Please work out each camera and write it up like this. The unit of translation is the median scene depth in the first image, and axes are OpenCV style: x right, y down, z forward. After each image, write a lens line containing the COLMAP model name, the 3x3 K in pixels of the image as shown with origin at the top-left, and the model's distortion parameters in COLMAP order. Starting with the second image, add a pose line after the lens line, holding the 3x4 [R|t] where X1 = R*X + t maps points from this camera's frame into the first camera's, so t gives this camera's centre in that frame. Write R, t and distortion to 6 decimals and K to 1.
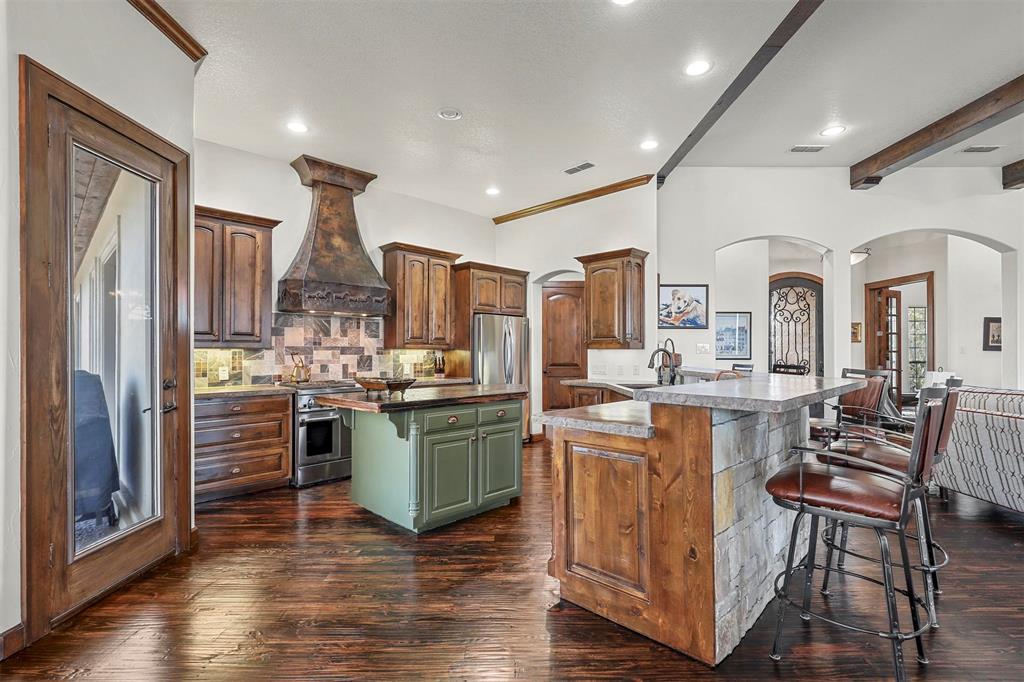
lens RADIAL K [[466.1, 0, 515.4], [0, 466.1, 347.0], [0, 0, 1]] dist [0.001479, -0.000332]
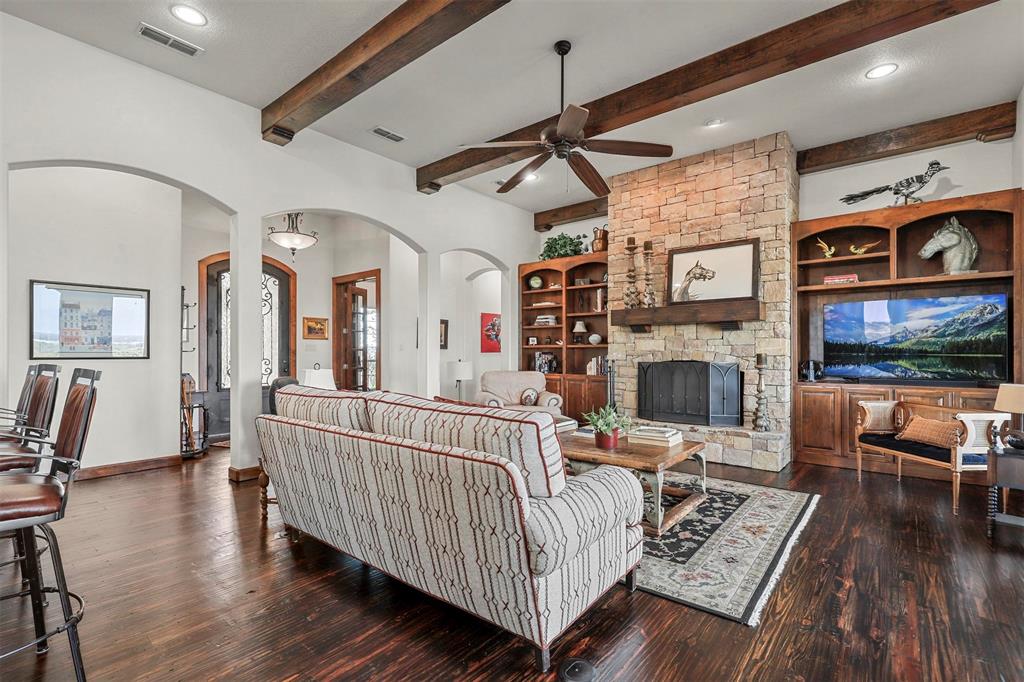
lens RADIAL K [[469.4, 0, 512.7], [0, 469.4, 350.9], [0, 0, 1]] dist [0.000951, -0.000200]
pose [[0.640075, 0.004167, 0.768301, 0.408949], [-0.007175, 0.999974, 0.000555, 0.015249], [-0.768279, -0.005868, 0.640088, 0.181814]]
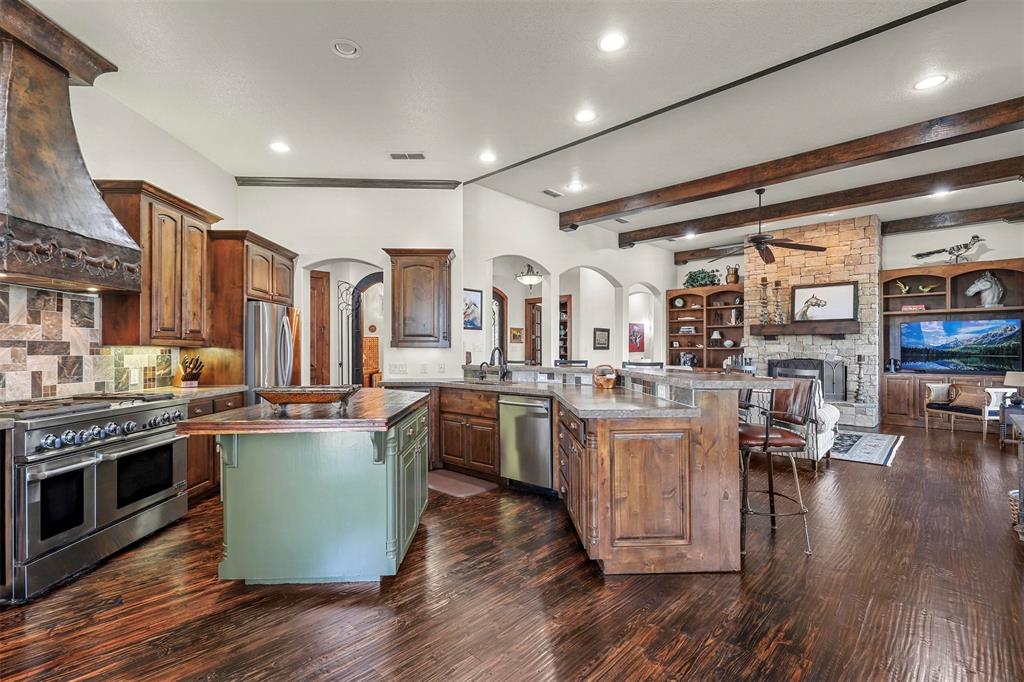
lens RADIAL K [[466.1, 0, 515.4], [0, 466.1, 347.0], [0, 0, 1]] dist [0.001479, -0.000332]
pose [[0.689674, 0.005364, 0.724100, -0.362386], [-0.007429, 0.999972, -0.000333, 0.002257], [-0.724082, -0.005150, 0.689695, 0.172408]]
